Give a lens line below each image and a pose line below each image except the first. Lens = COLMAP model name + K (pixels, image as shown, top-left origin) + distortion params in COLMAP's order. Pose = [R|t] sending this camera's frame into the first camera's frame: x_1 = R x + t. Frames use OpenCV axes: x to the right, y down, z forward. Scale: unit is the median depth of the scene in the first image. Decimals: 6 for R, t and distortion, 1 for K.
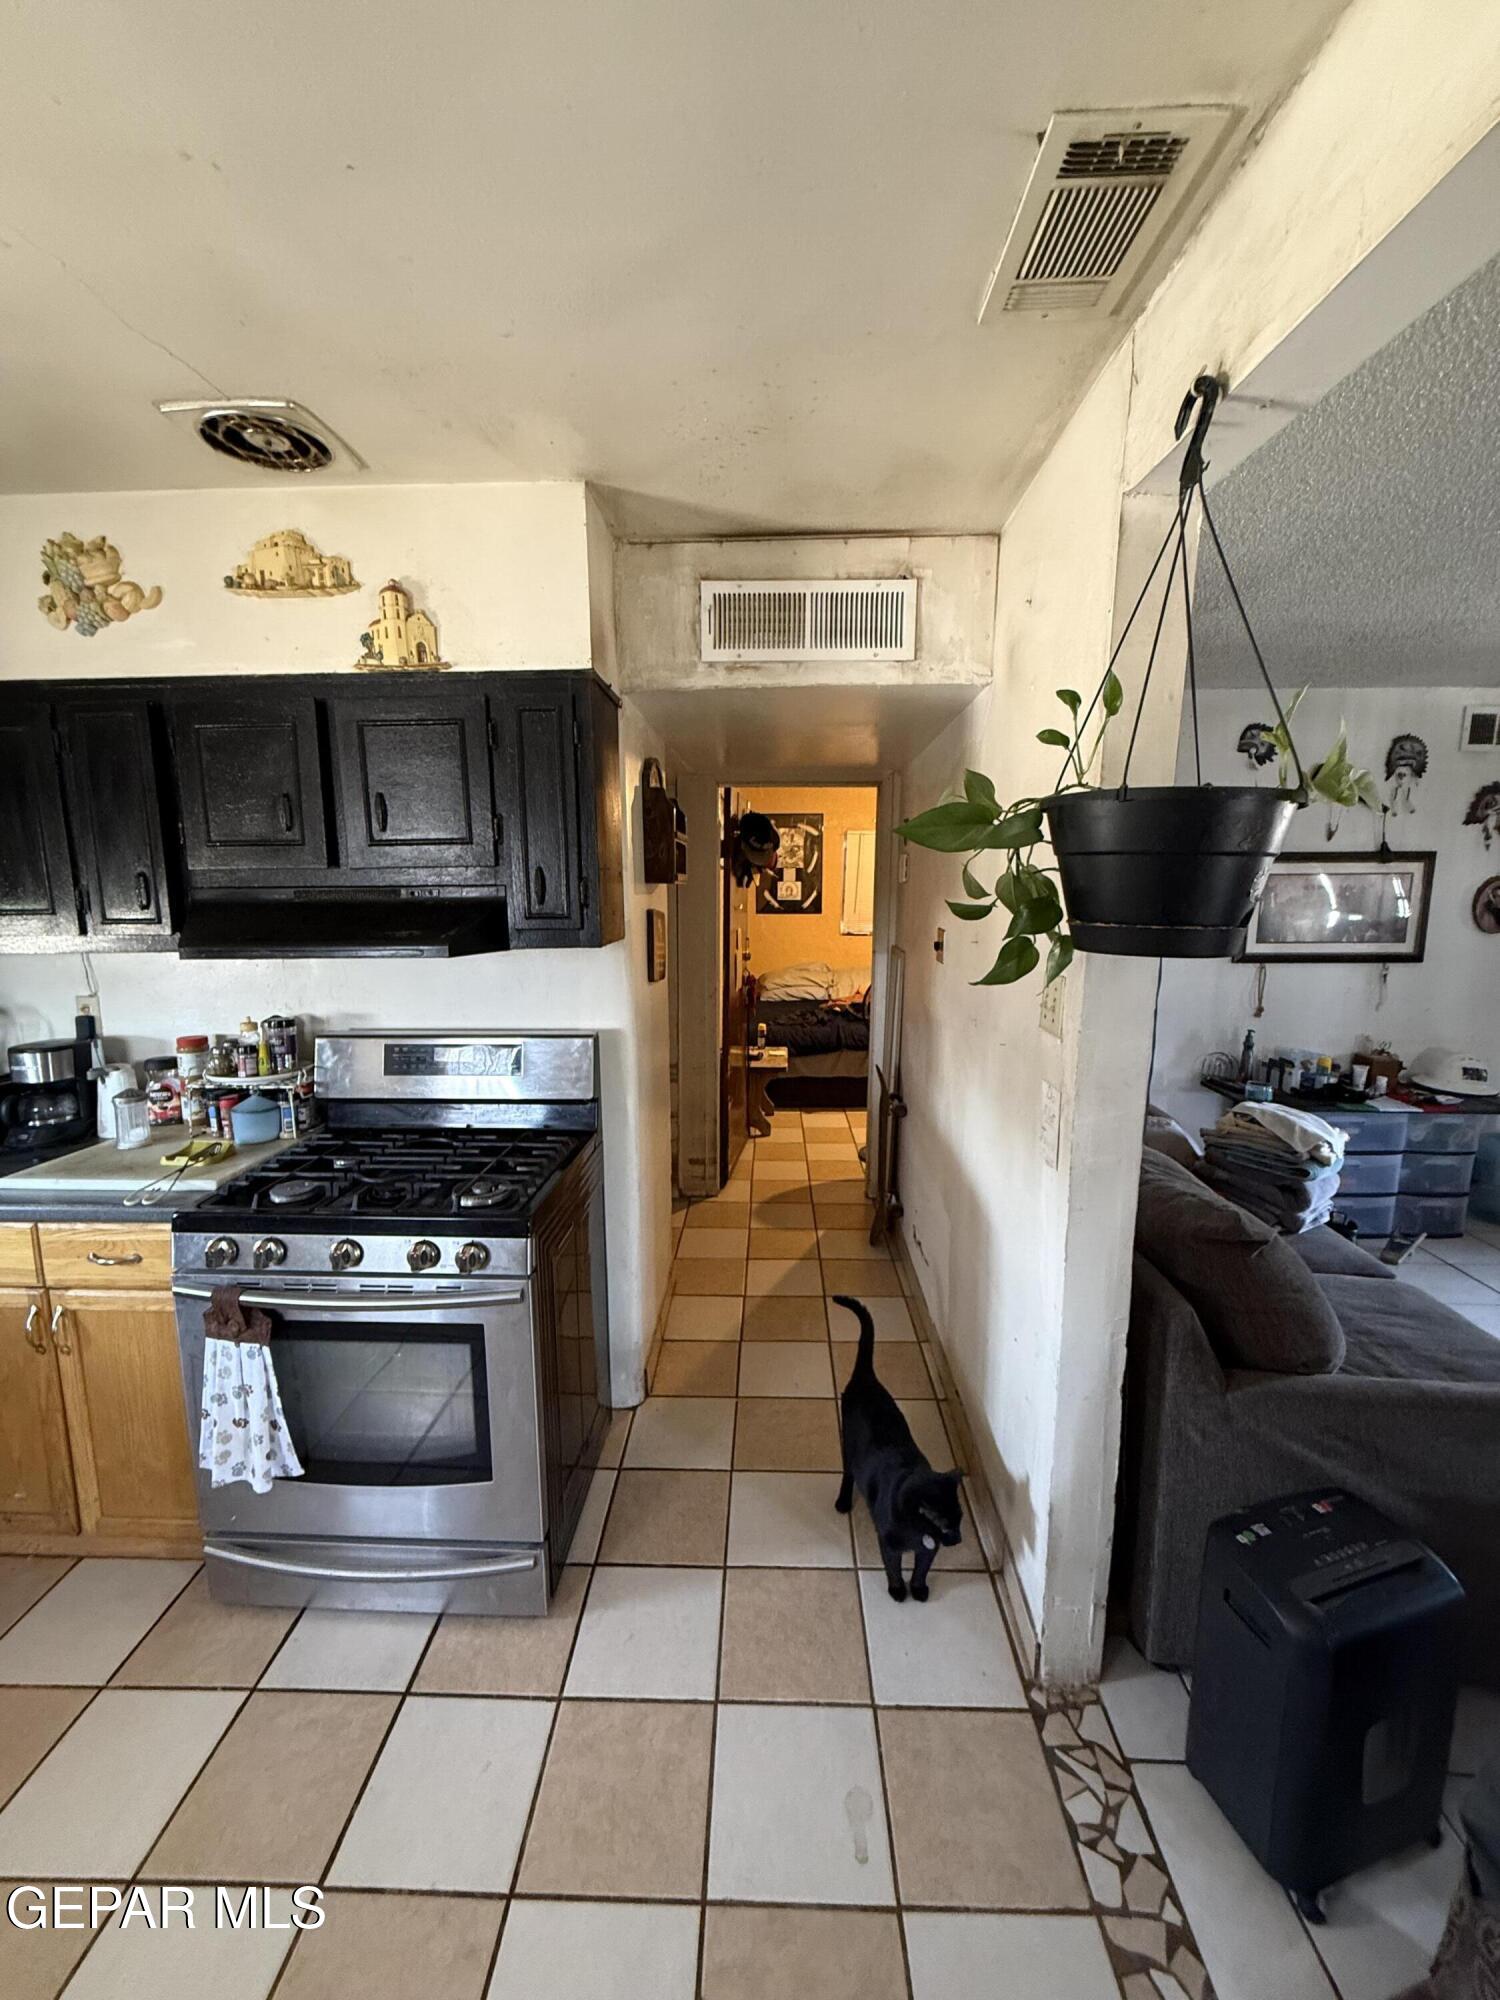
lens RADIAL K [[794.2, 0, 750.0], [0, 794.2, 1000.0], [0, 0, 1]] dist [-0.001372, 0.000064]
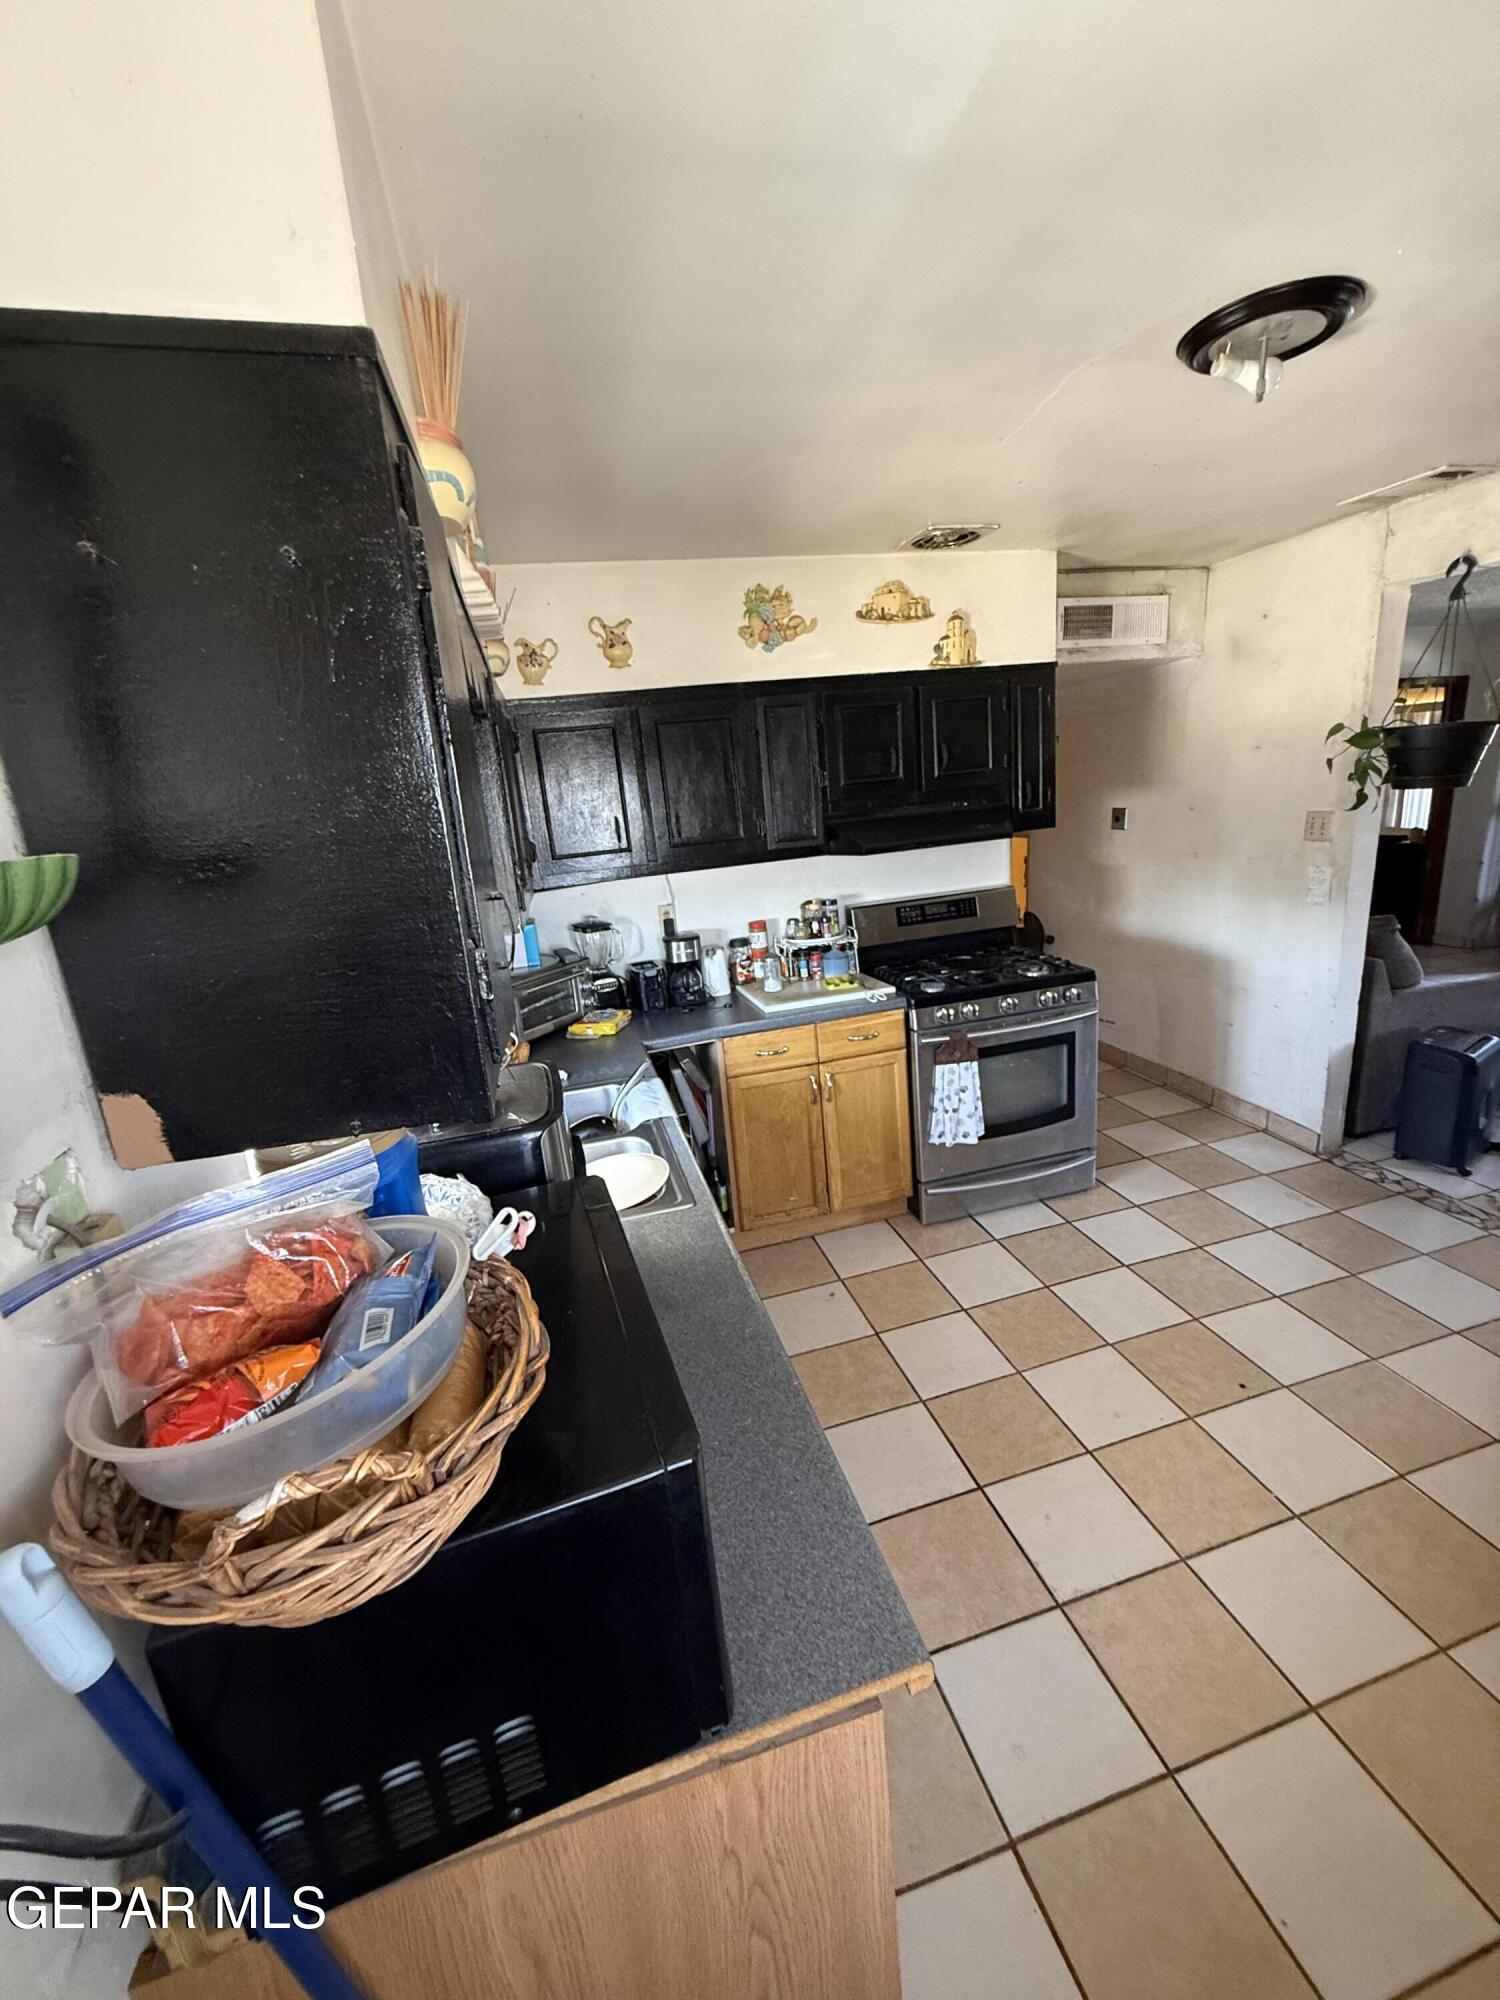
lens RADIAL K [[795.9, 0, 748.6], [0, 795.9, 1000.1], [0, 0, 1]] dist [-0.002378, 0.000330]
pose [[0.954694, -0.150749, 0.256581, -1.221559], [0.126552, 0.986016, 0.108432, 0.030123], [-0.269338, -0.071048, 0.960421, -0.462552]]
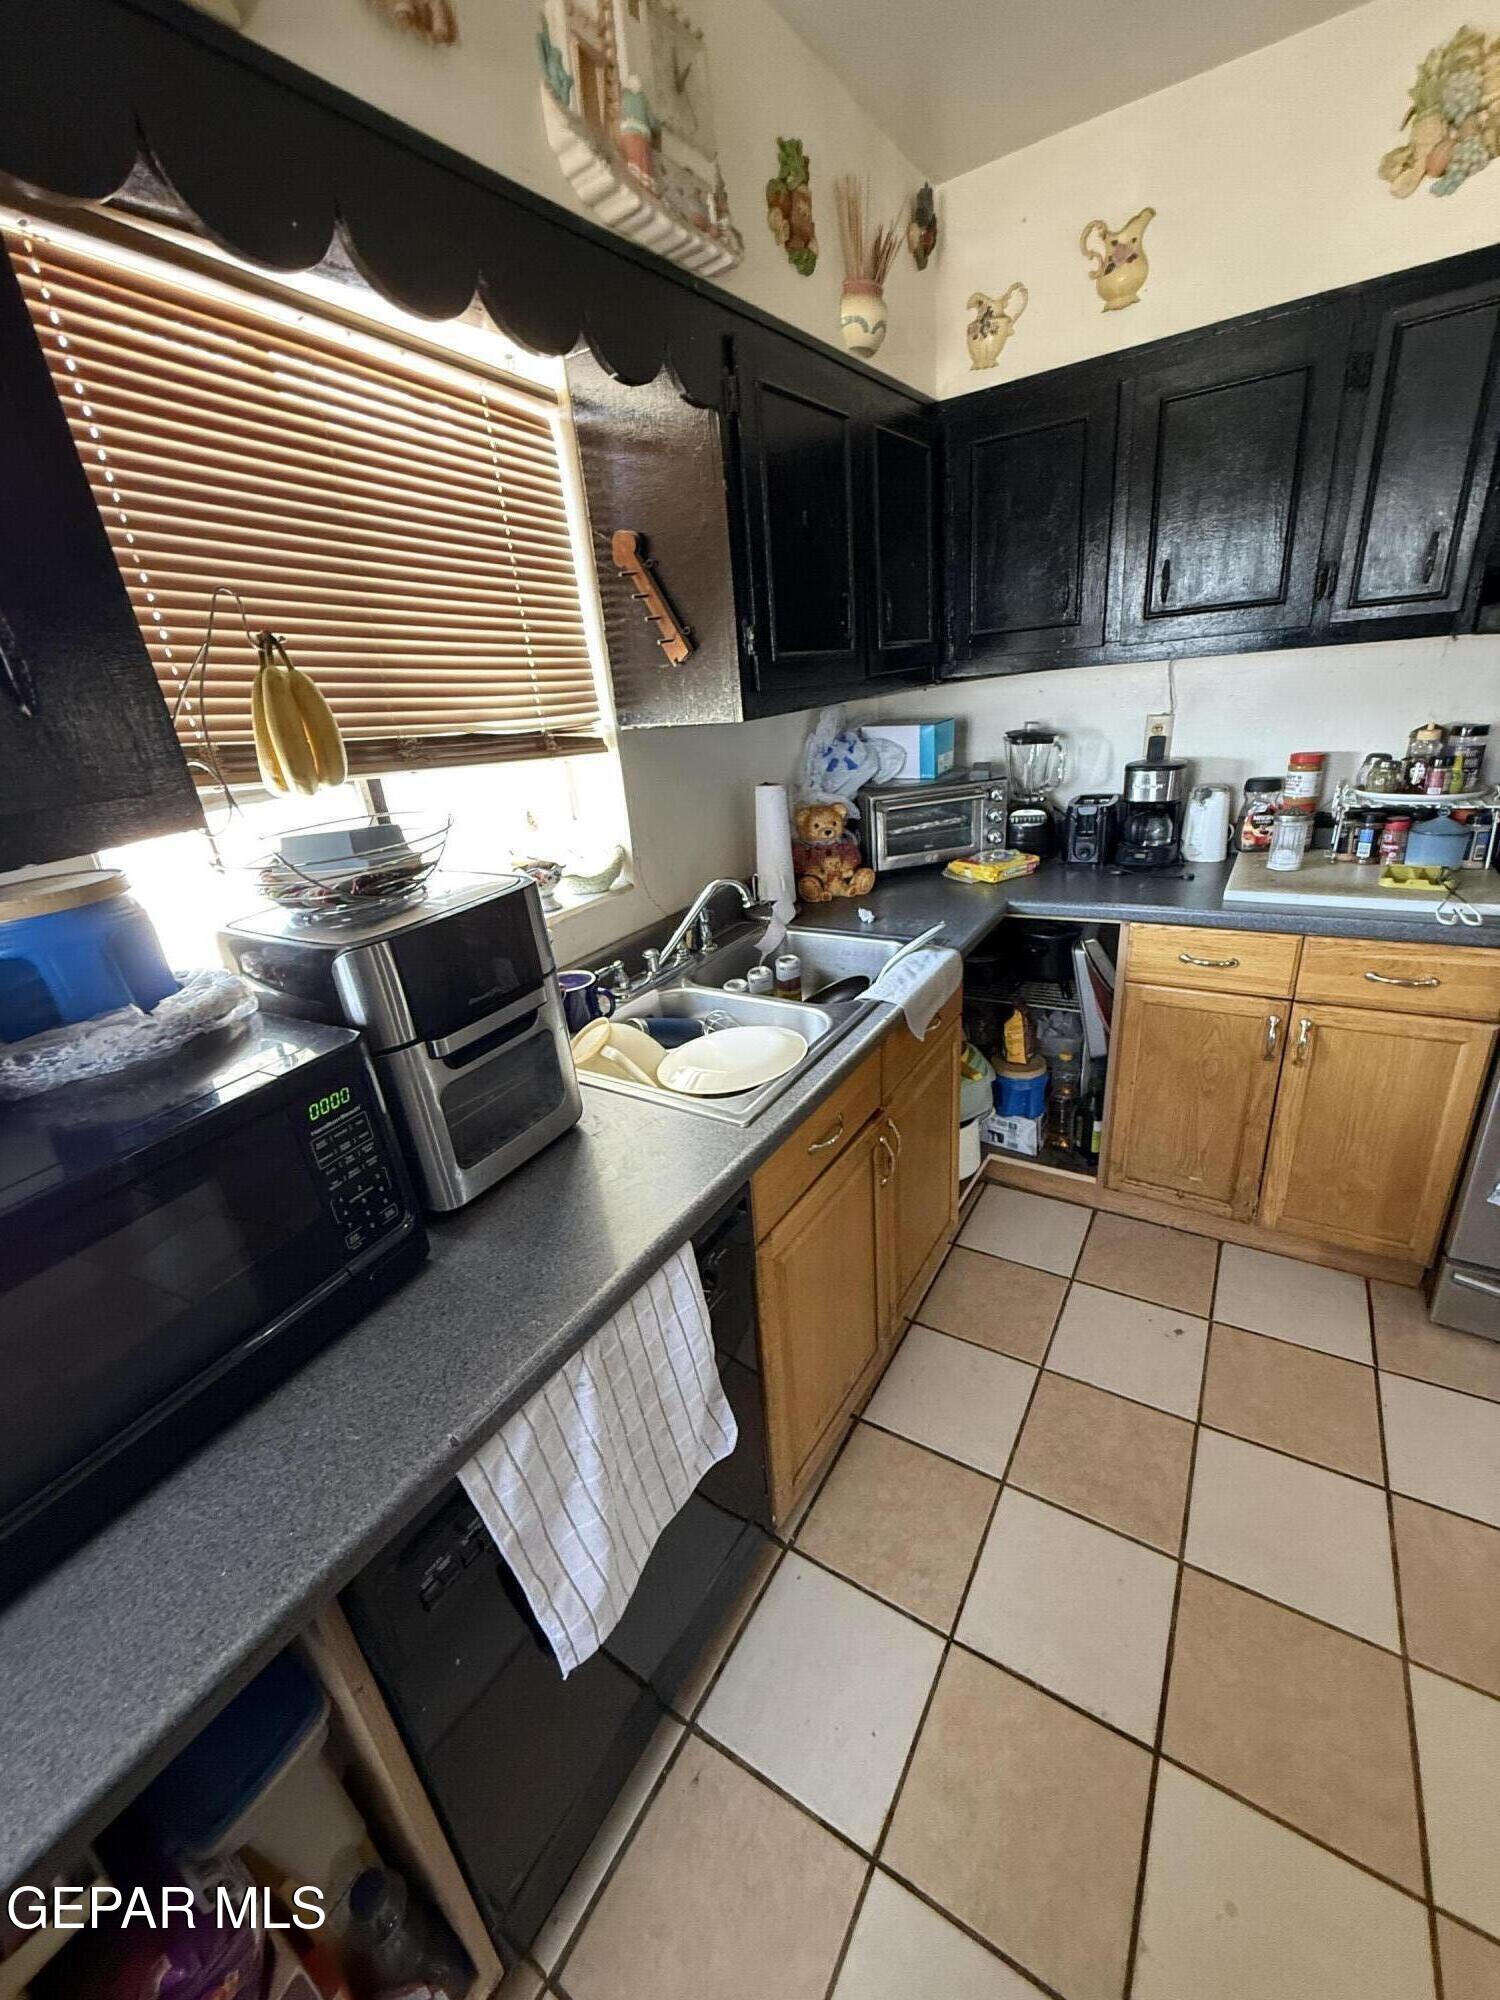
lens RADIAL K [[795.9, 0, 748.6], [0, 795.9, 1000.1], [0, 0, 1]] dist [-0.002378, 0.000330]
pose [[0.860299, 0.123648, -0.494567, -0.839355], [0.015031, 0.963566, 0.267050, 0.071551], [0.509567, -0.237176, 0.827096, -0.154723]]
